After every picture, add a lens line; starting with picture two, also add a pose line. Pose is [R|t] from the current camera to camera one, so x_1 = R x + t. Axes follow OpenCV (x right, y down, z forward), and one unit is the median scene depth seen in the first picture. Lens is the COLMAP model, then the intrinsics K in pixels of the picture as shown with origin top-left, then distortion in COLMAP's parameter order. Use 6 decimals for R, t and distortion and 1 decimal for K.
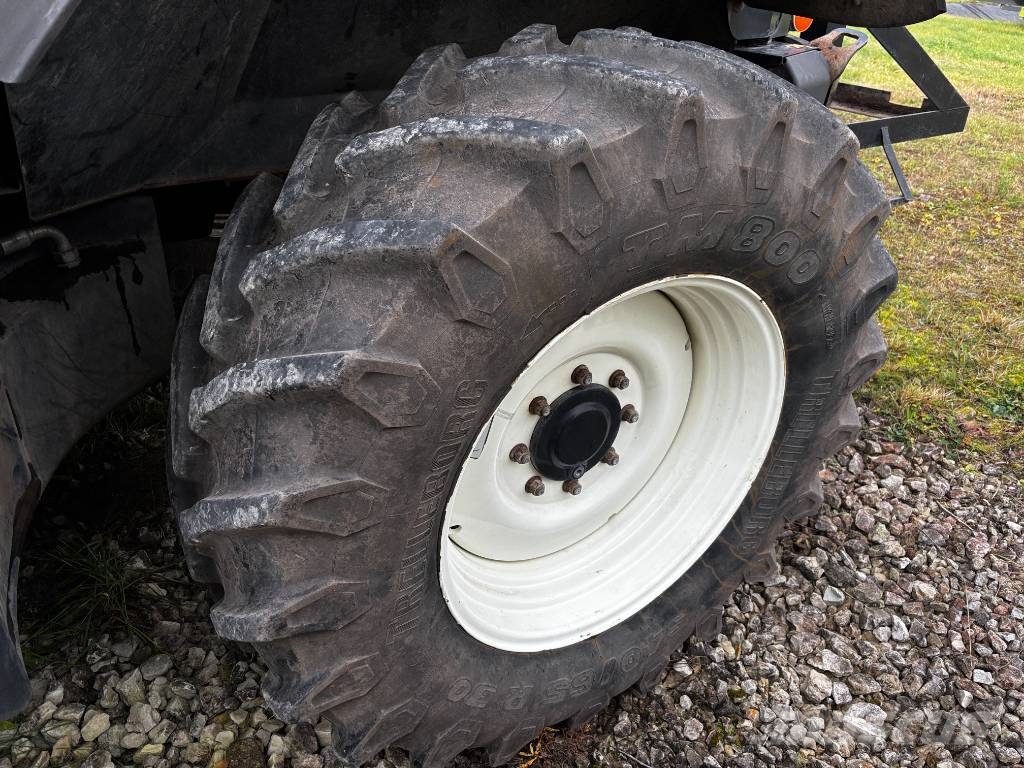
lens RADIAL K [[769.6, 0, 514.3], [0, 769.6, 377.7], [0, 0, 1]] dist [0.079401, -0.113861]
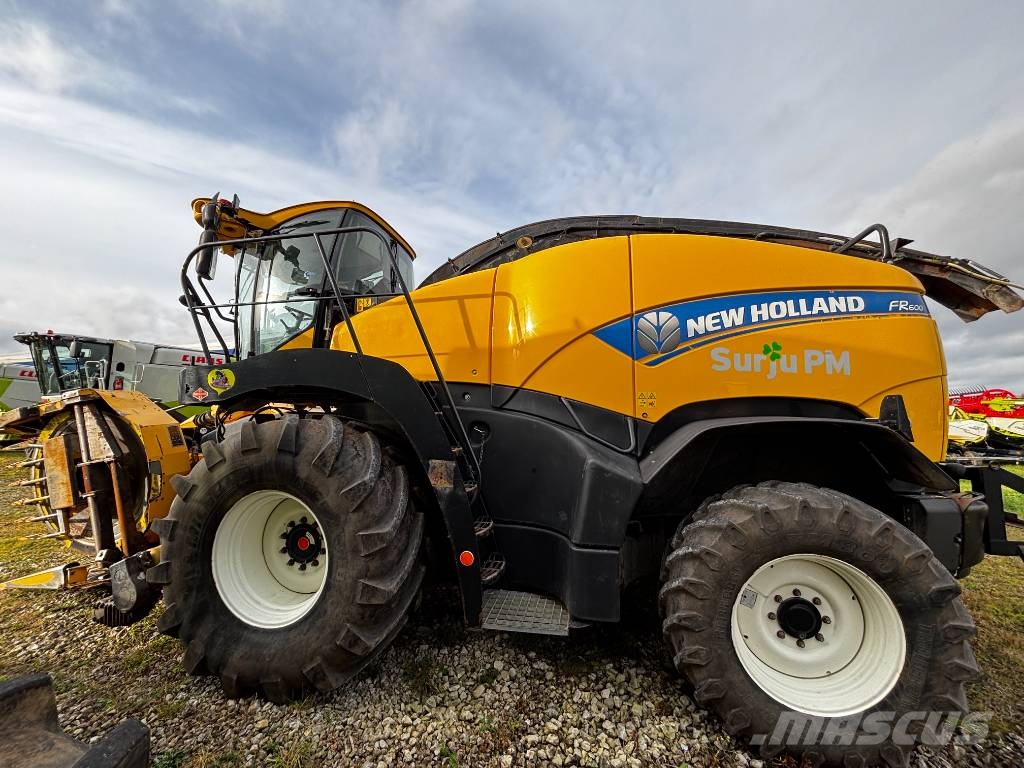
lens RADIAL K [[418.5, 0, 512.0], [0, 418.5, 384.0], [0, 0, 1]] dist [-0.002098, -0.000226]
pose [[0.727898, -0.094694, -0.679116, 0.467602], [-0.320774, 0.828332, -0.459316, 0.430599], [0.606027, 0.552177, 0.572565, -1.032094]]
